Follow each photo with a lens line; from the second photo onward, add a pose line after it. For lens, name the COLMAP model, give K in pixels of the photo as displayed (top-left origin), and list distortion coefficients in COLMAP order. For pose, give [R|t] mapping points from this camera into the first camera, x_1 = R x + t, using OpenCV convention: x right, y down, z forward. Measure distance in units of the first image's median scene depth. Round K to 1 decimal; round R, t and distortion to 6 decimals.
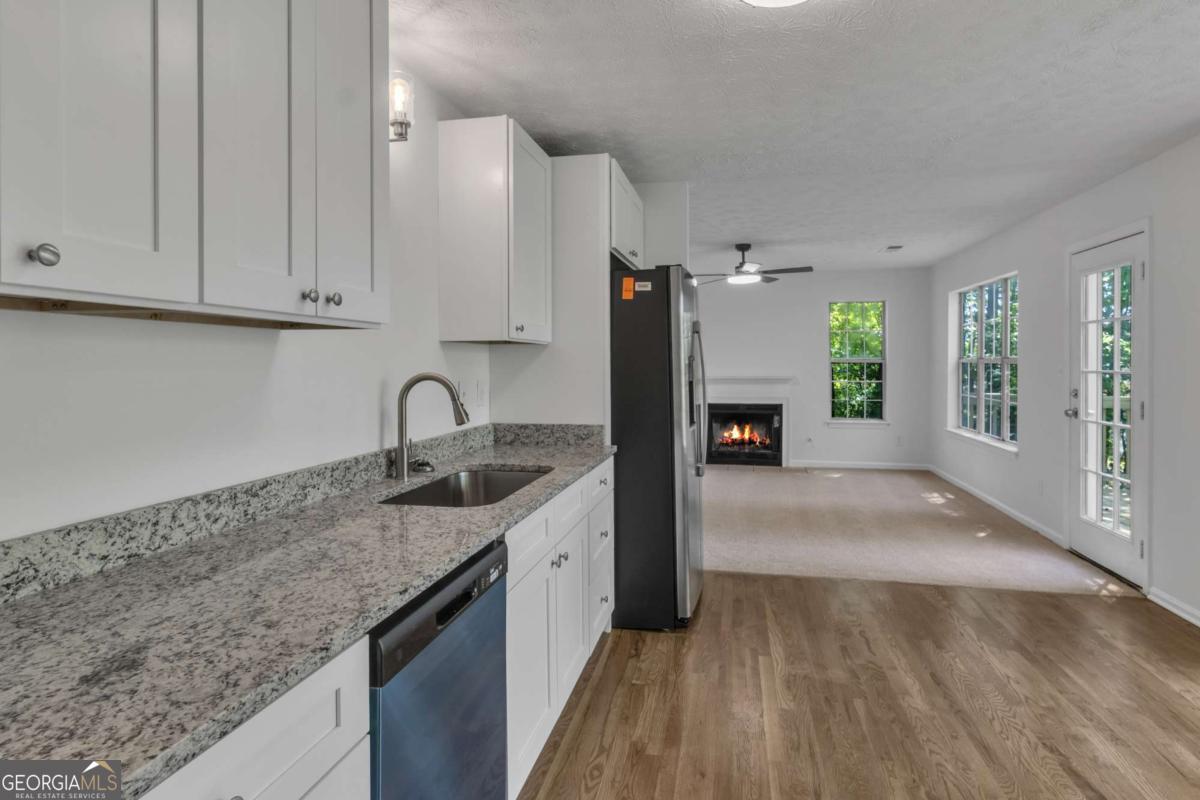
lens RADIAL K [[615.2, 0, 623.6], [0, 615.2, 362.4], [0, 0, 1]] dist [0.000687, 0.000185]
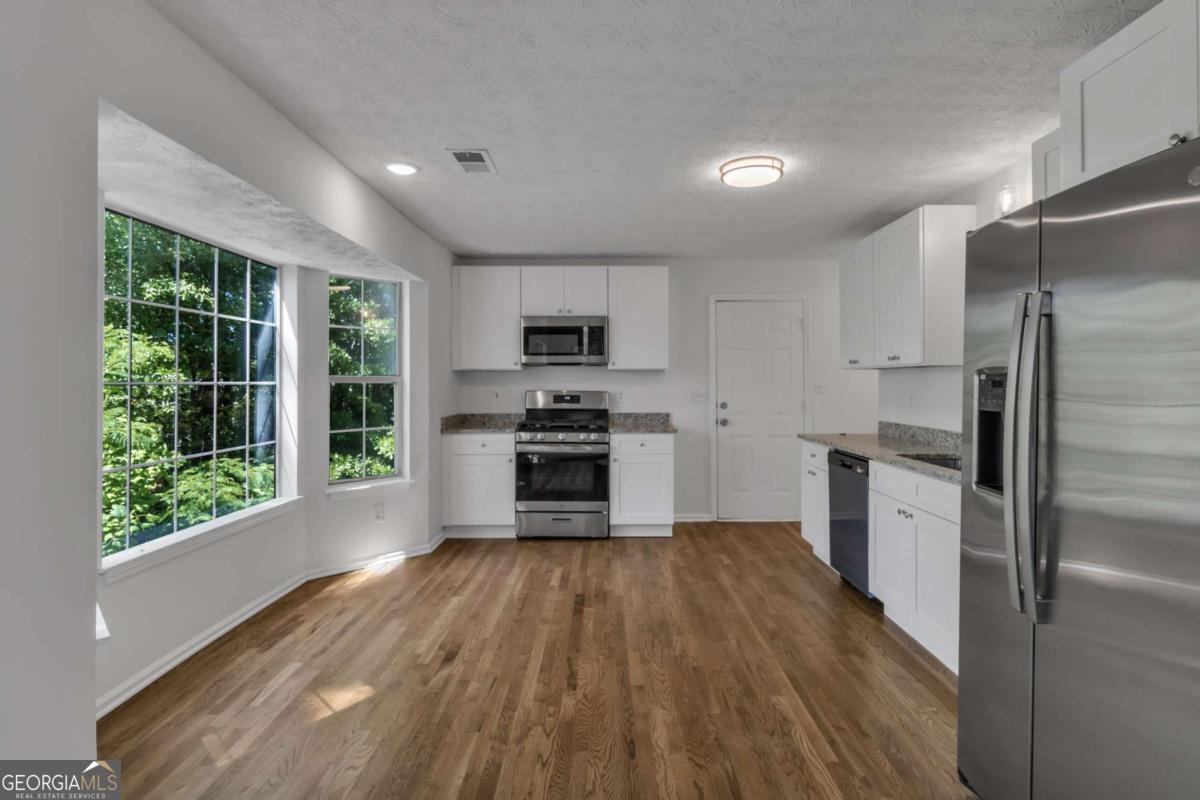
lens RADIAL K [[615.2, 0, 599.2], [0, 615.2, 388.3], [0, 0, 1]] dist [0.000687, 0.000185]
pose [[-0.984104, 0.004206, -0.177542, 0.792723], [0.002542, 0.999951, 0.009594, -0.000383], [0.177574, 0.008991, -0.984066, 2.072345]]
